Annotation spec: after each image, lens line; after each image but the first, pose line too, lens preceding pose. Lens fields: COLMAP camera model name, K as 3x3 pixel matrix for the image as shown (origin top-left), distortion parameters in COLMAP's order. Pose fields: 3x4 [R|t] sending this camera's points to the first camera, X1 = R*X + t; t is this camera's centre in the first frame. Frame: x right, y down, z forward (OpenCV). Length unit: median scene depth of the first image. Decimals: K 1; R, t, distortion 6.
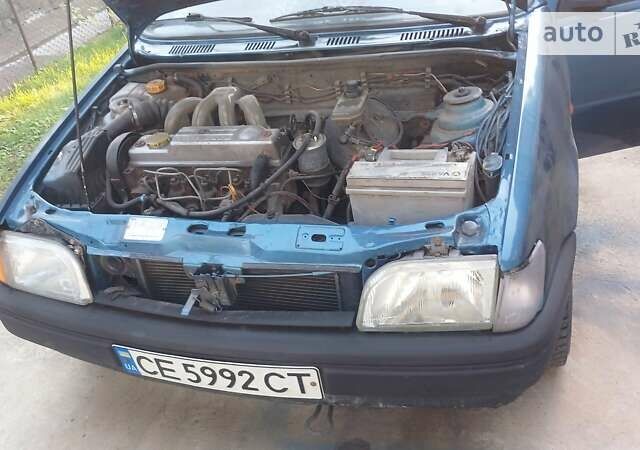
lens RADIAL K [[626.2, 0, 317.6], [0, 626.2, 223.4], [0, 0, 1]] dist [-0.030003, 0.000000]
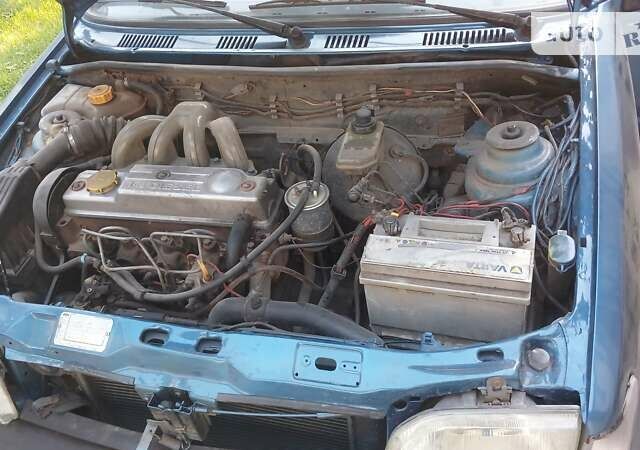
lens RADIAL K [[626.2, 0, 320.8], [0, 626.2, 226.9], [0, 0, 1]] dist [-0.030003, 0.000000]
pose [[0.998914, 0.002011, 0.046546, -0.030318], [-0.006972, 0.994270, 0.106674, -0.172014], [-0.046065, -0.106882, 0.993204, 0.256363]]
